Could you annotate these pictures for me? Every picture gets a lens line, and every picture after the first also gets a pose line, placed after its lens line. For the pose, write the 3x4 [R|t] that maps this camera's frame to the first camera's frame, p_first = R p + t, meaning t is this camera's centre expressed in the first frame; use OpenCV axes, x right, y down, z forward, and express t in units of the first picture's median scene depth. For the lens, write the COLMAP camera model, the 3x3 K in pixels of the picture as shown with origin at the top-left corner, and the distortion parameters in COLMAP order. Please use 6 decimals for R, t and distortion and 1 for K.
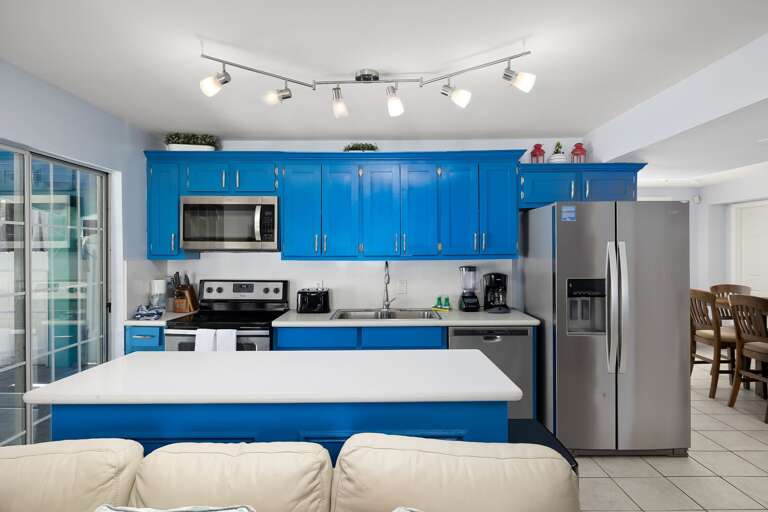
lens RADIAL K [[430.1, 0, 383.9], [0, 430.1, 250.3], [0, 0, 1]] dist [-0.013364, -0.000704]
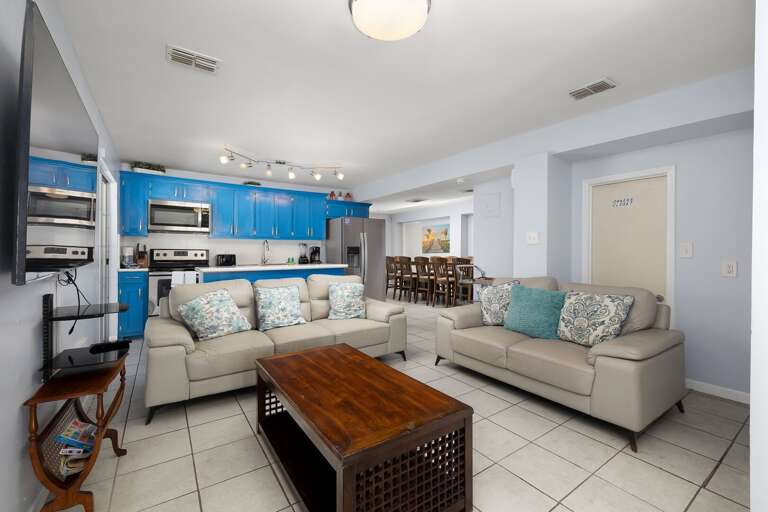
lens RADIAL K [[325.1, 0, 383.0], [0, 325.1, 252.5], [0, 0, 1]] dist [-0.000122, -0.000082]
pose [[0.823309, 0.002395, 0.567588, -0.414532], [-0.004312, 0.999989, 0.002035, 0.079322], [-0.567577, -0.004123, 0.823310, -0.606509]]
